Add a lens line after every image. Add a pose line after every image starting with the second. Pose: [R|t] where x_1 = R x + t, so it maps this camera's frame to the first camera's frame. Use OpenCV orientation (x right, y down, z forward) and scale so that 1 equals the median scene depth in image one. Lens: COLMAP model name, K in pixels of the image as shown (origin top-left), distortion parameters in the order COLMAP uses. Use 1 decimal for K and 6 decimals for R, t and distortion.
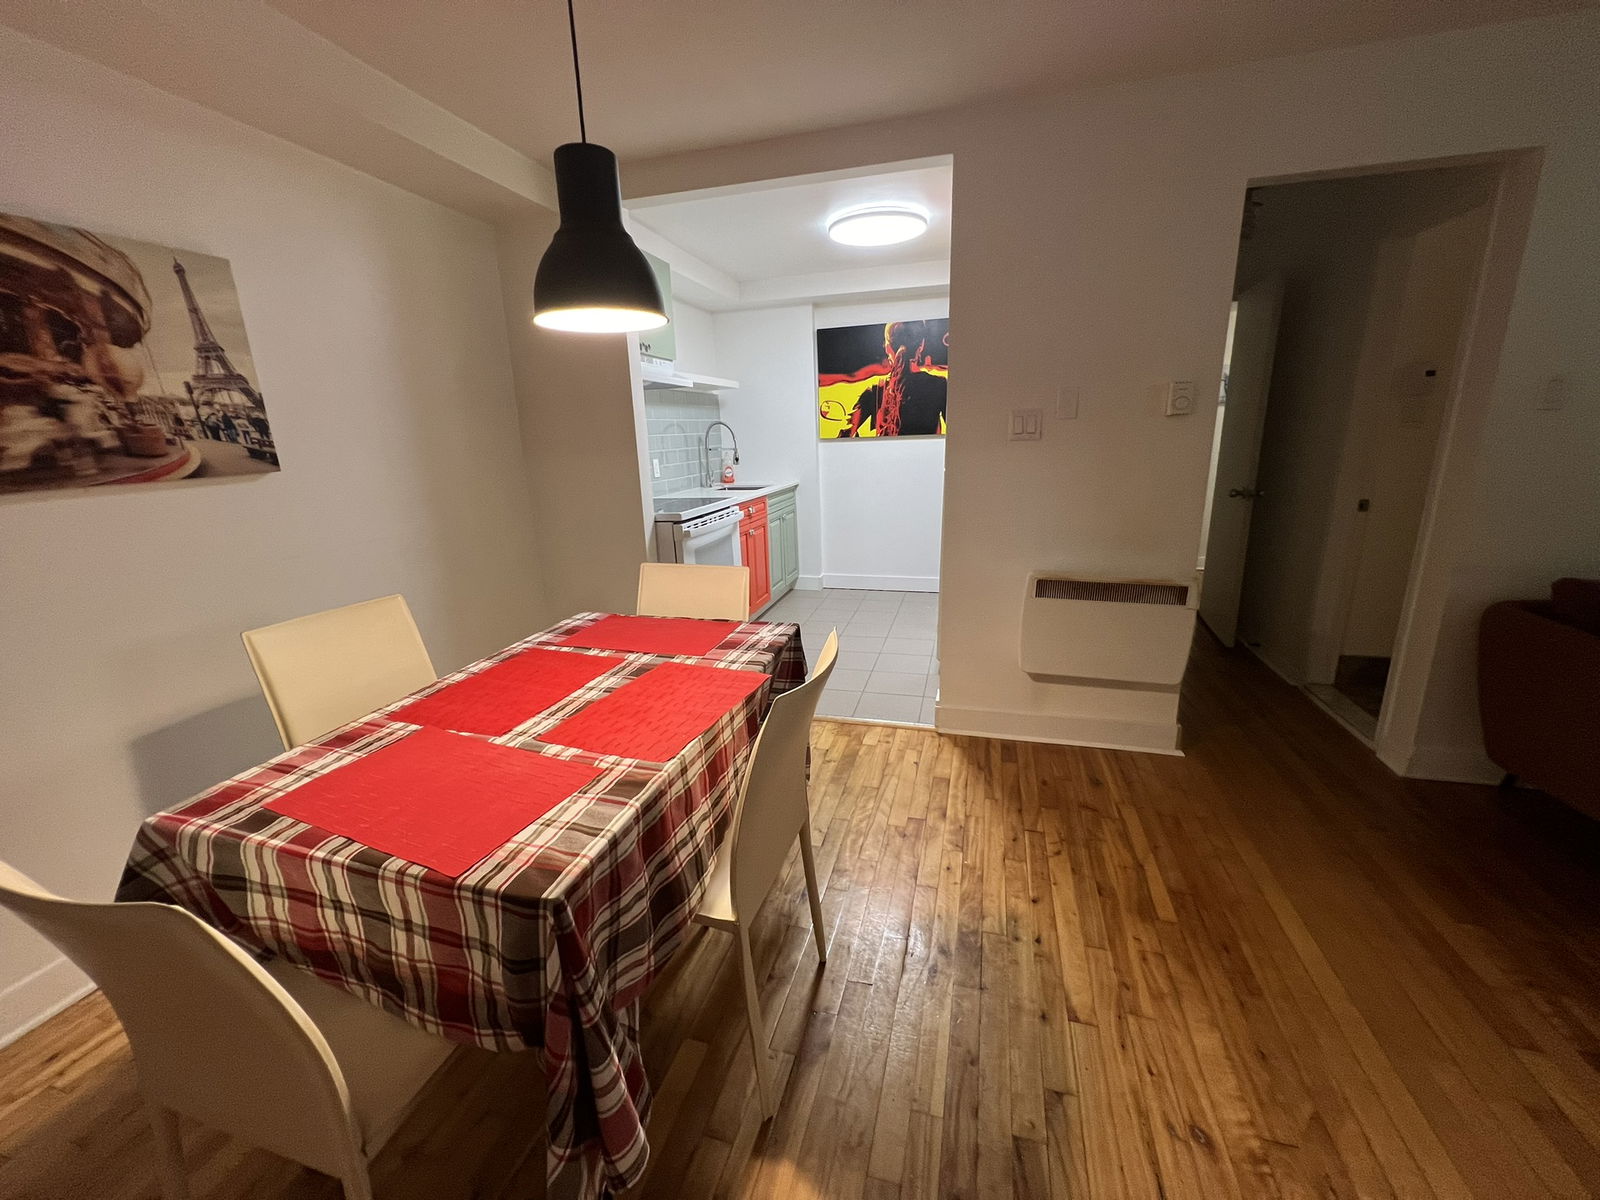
lens RADIAL K [[637.9, 0, 797.1], [0, 637.9, 598.1], [0, 0, 1]] dist [0.000829, -0.000541]
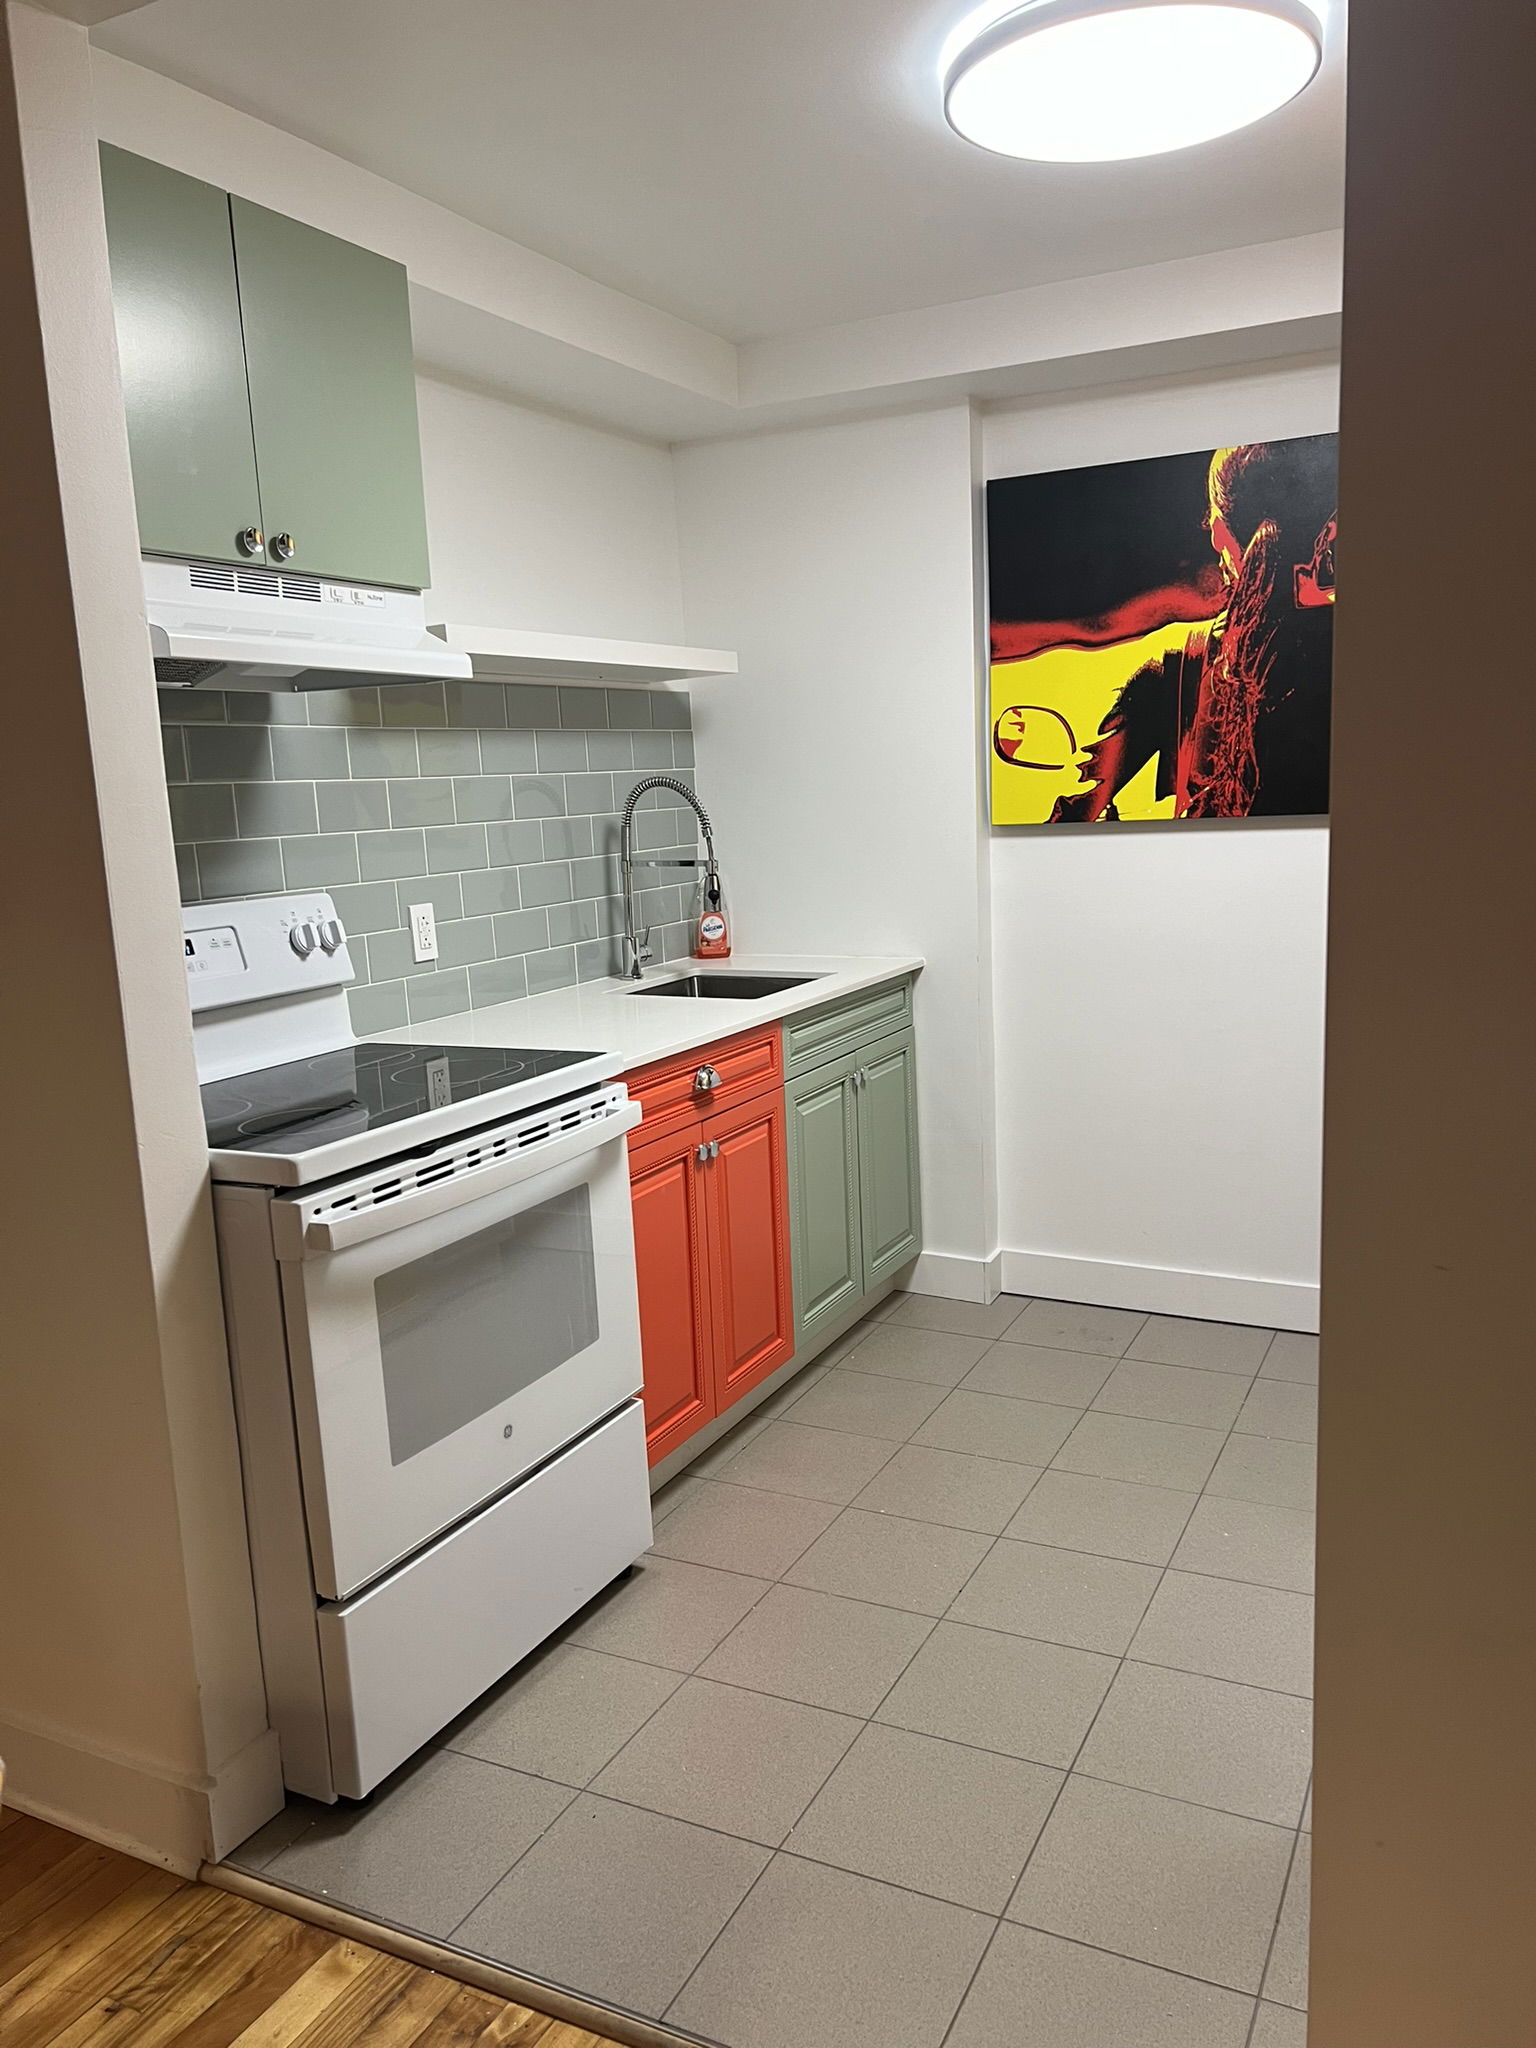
lens RADIAL K [[1526.6, 0, 793.3], [0, 1526.6, 1064.5], [0, 0, 1]] dist [0.048098, -0.009846]
pose [[0.982530, 0.027241, -0.184099, 0.145422], [-0.038067, 0.997731, -0.055527, -0.155283], [0.182169, 0.061565, 0.981338, 0.445796]]
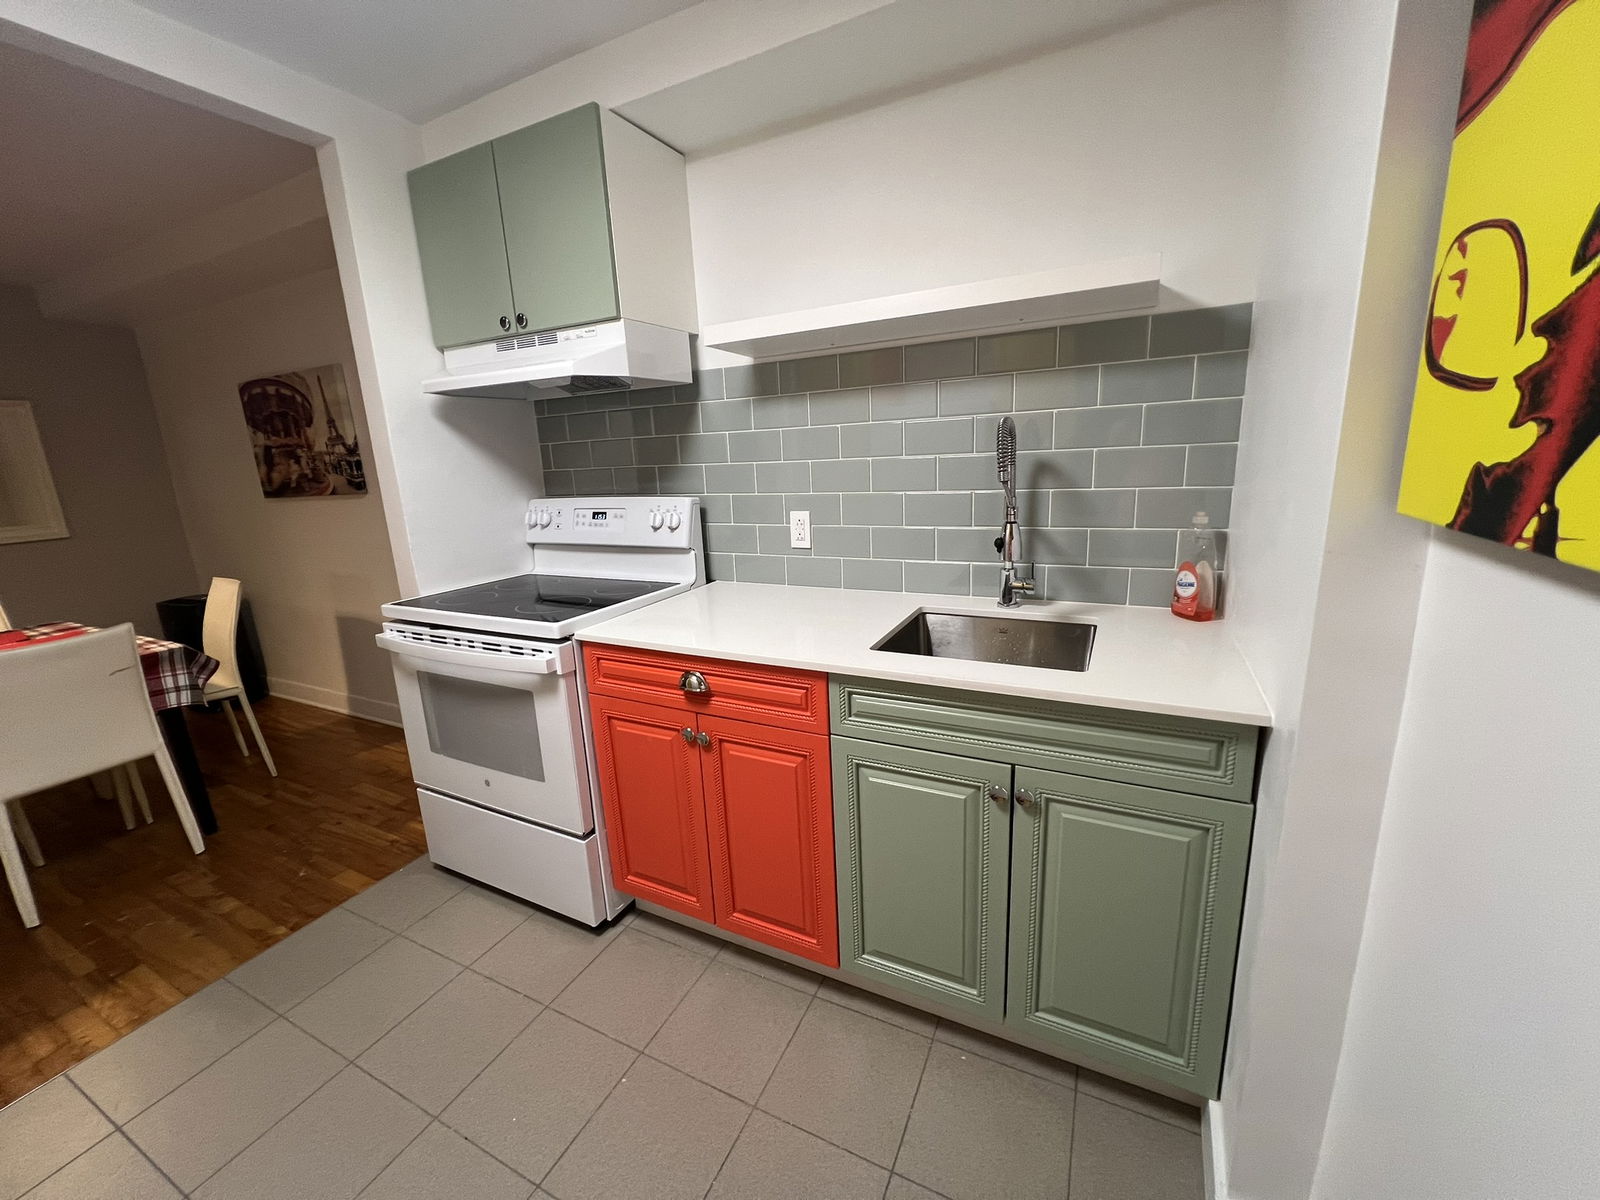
lens RADIAL K [[637.9, 0, 797.0], [0, 637.9, 598.8], [0, 0, 1]] dist [0.000829, -0.000541]
pose [[-0.191607, 0.266085, -0.944714, 0.368350], [-0.196244, 0.932725, 0.302511, -0.447127], [0.961652, 0.243358, -0.126499, 1.596205]]
